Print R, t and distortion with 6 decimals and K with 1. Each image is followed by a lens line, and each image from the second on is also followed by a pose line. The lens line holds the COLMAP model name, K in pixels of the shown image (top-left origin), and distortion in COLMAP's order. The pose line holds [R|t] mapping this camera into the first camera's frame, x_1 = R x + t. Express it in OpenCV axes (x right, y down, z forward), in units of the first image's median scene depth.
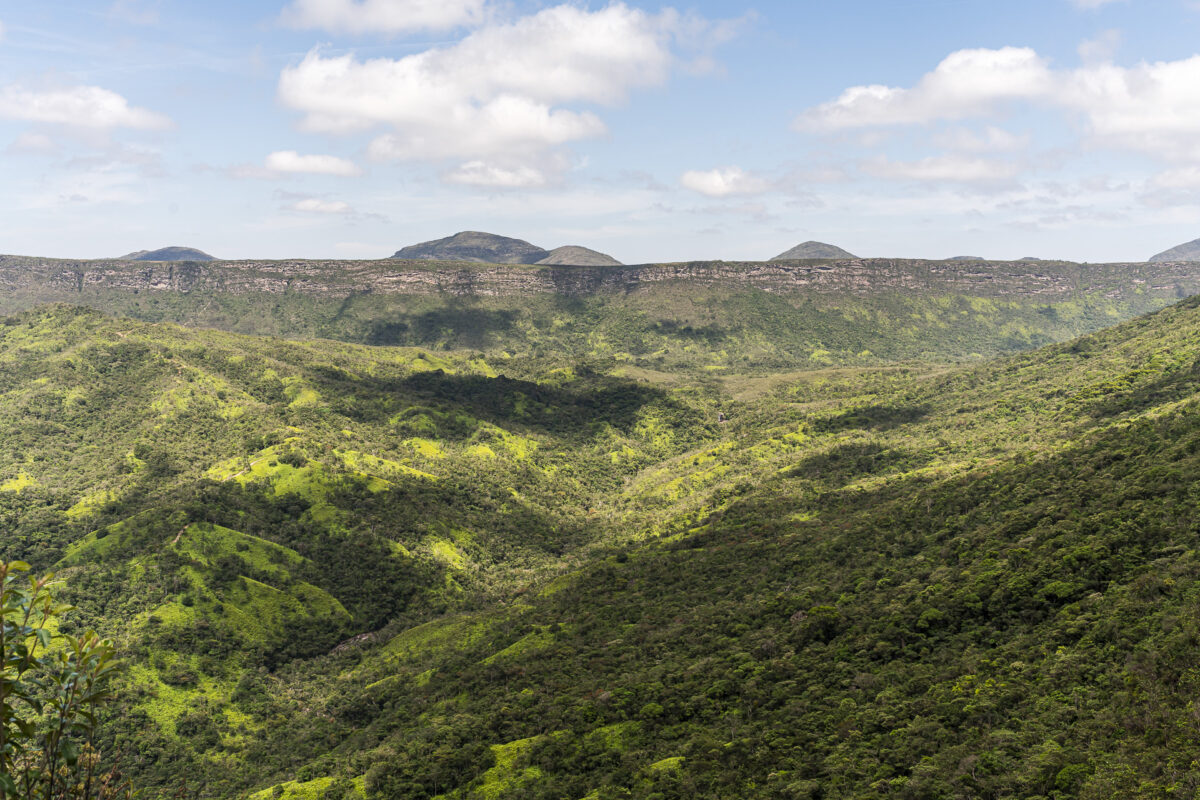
lens RADIAL K [[835.5, 0, 600.0], [0, 835.5, 400.0], [0, 0, 1]] dist [0.006616, -0.001576]
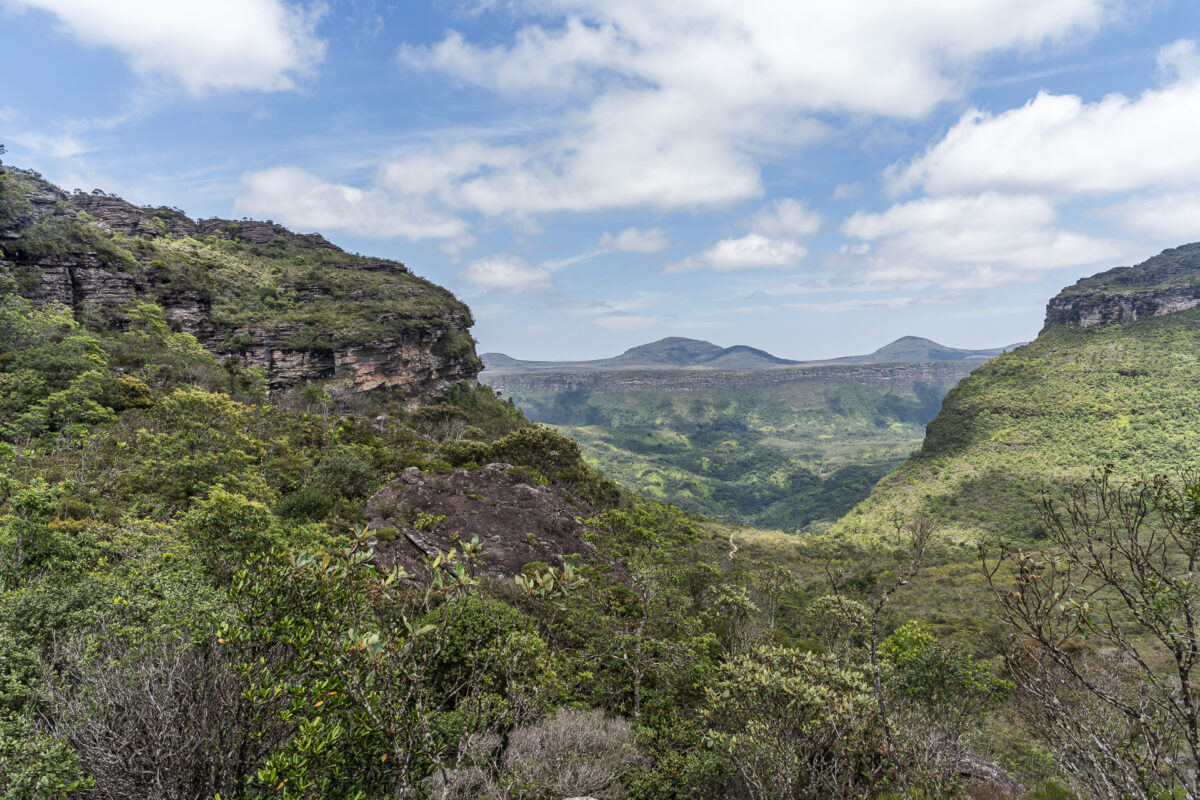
lens RADIAL K [[835.5, 0, 600.0], [0, 835.5, 400.0], [0, 0, 1]] dist [0.006616, -0.001576]
pose [[0.973349, -0.017933, -0.228625, 0.082058], [0.018693, 0.999825, 0.001161, -0.118070], [0.228564, -0.005403, 0.973514, -0.678403]]
